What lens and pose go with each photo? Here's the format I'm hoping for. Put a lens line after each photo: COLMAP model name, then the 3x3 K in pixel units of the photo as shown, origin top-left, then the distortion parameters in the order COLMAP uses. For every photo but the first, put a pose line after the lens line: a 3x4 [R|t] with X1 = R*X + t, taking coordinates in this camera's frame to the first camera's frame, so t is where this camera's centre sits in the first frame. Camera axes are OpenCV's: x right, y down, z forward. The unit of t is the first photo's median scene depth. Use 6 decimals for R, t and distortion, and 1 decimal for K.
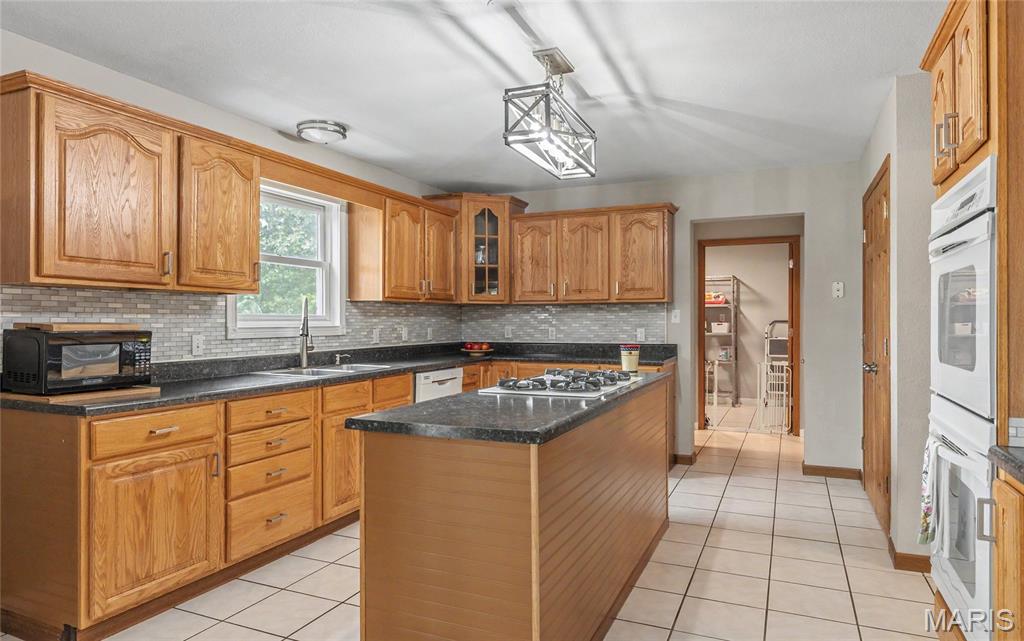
lens RADIAL K [[636.2, 0, 512.0], [0, 636.2, 320.5], [0, 0, 1]] dist [0.001587, -0.000289]
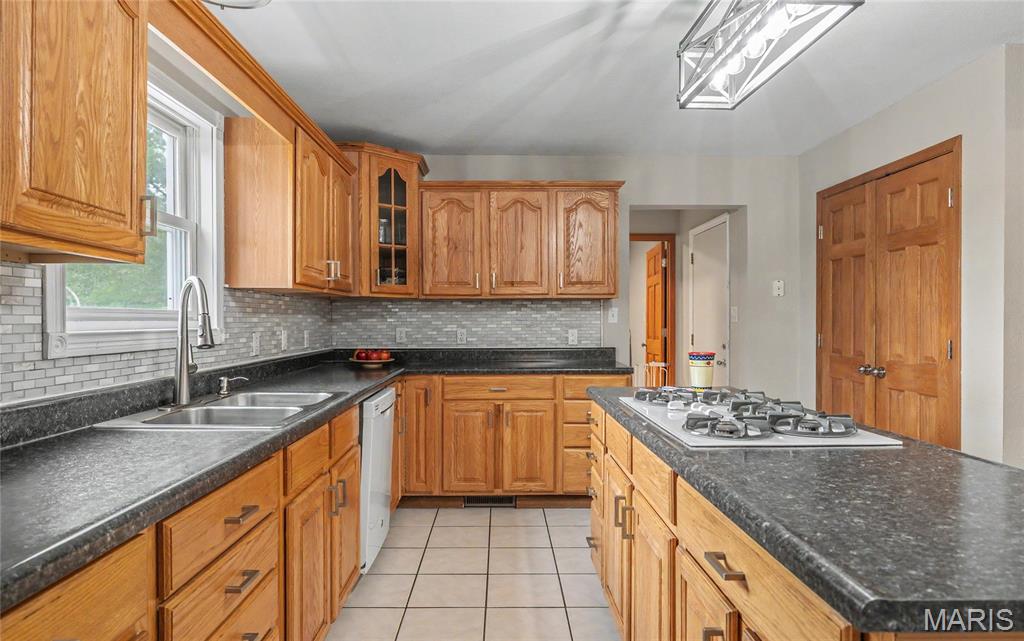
lens RADIAL K [[613.2, 0, 512.0], [0, 613.2, 320.5], [0, 0, 1]] dist [0.001693, -0.001044]
pose [[0.908182, -0.000584, 0.418576, -0.224020], [0.000945, 0.999999, -0.000657, 0.001080], [-0.418575, 0.000993, 0.908182, 0.306338]]
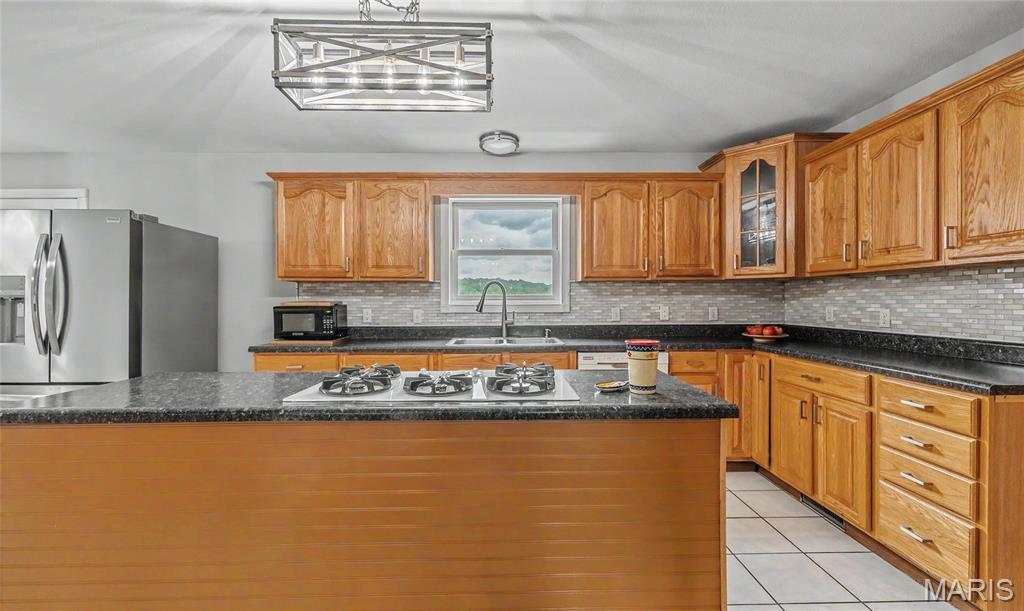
lens RADIAL K [[441.0, 0, 512.0], [0, 441.0, 305.5], [0, 0, 1]] dist [0.020903, -0.000034]
pose [[0.421397, 0.010174, -0.906819, 0.358230], [0.002528, 0.999920, 0.012393, 0.000554], [0.906873, -0.007515, 0.421338, 0.502206]]
